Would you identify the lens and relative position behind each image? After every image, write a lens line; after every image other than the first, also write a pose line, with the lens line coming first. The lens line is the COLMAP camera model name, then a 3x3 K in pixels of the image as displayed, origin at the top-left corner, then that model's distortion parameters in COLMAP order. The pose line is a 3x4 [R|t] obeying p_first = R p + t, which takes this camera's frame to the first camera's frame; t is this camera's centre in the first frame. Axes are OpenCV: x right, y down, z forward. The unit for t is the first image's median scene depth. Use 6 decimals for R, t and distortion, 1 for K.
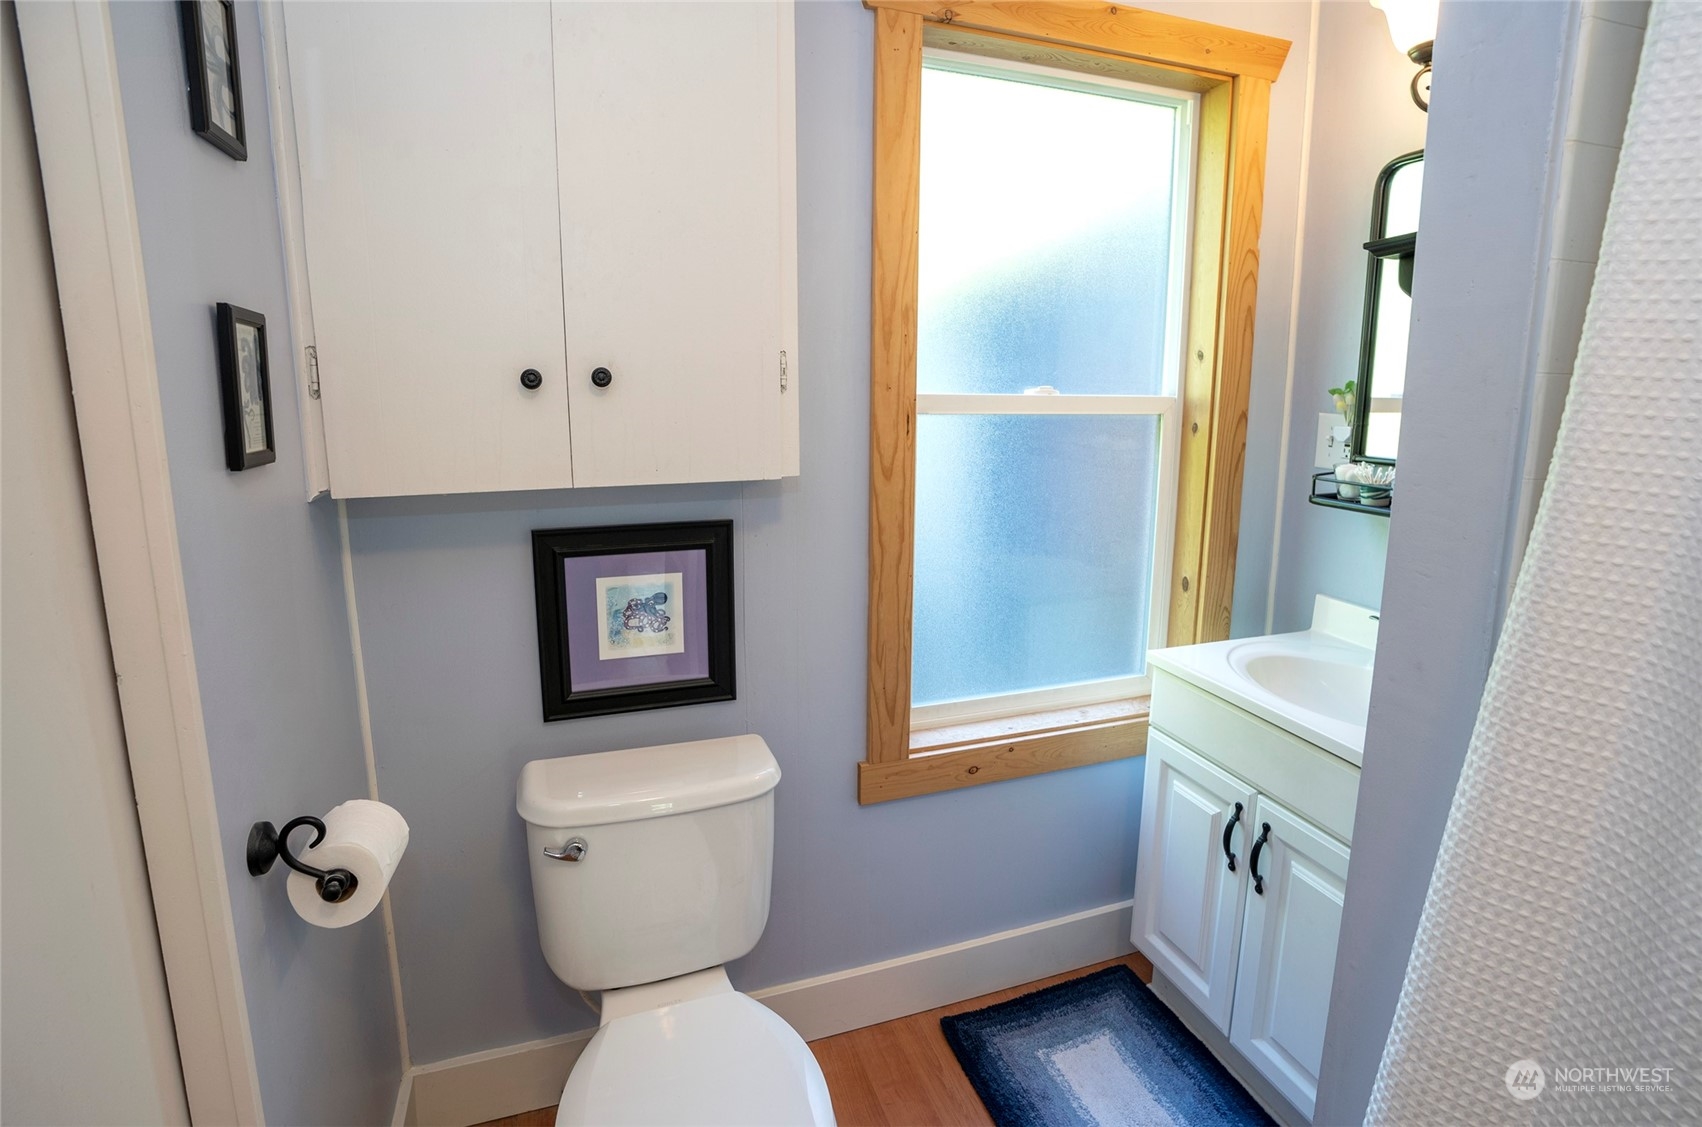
lens RADIAL K [[836.4, 0, 852.2], [0, 836.4, 537.2], [0, 0, 1]] dist [-0.073368, 0.034577]
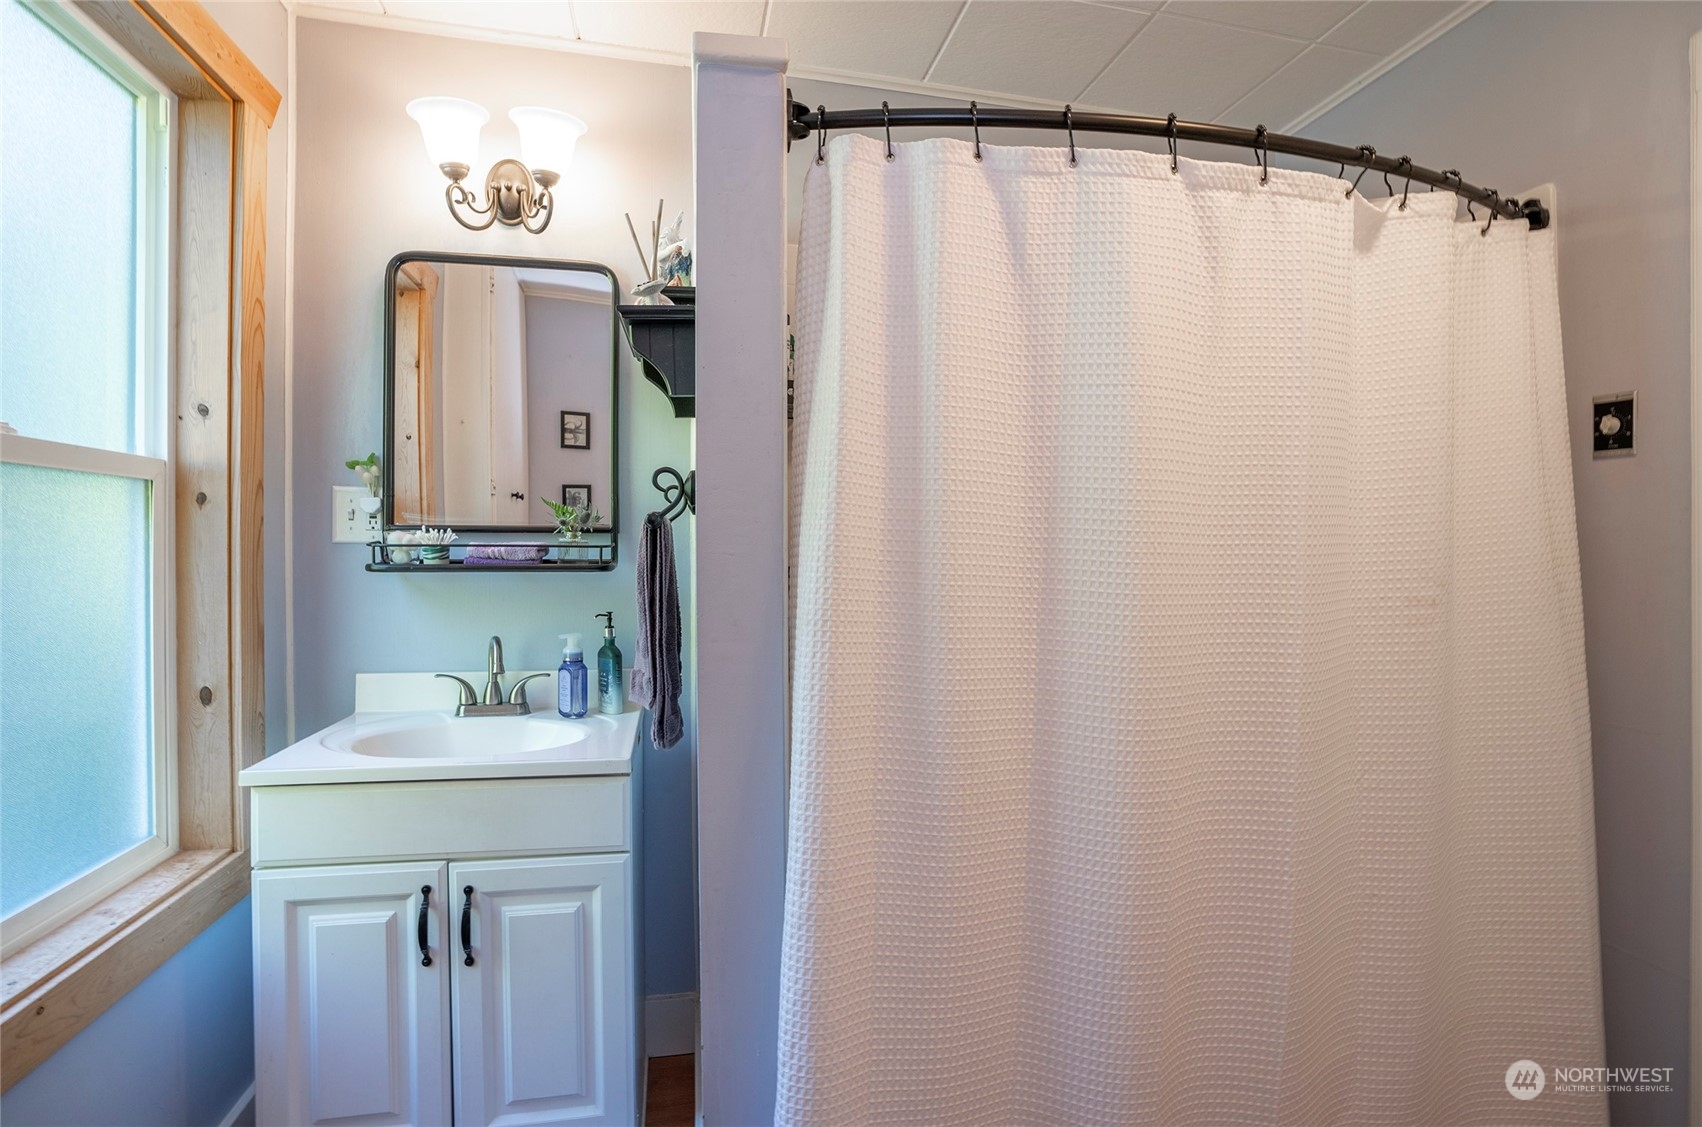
lens RADIAL K [[817.0, 0, 861.6], [0, 817.0, 560.8], [0, 0, 1]] dist [-0.069503, 0.030785]
pose [[0.109299, -0.025586, 0.993680, -0.306683], [0.181522, 0.983372, 0.005355, 0.044184], [-0.977294, 0.179789, 0.112126, 0.313792]]
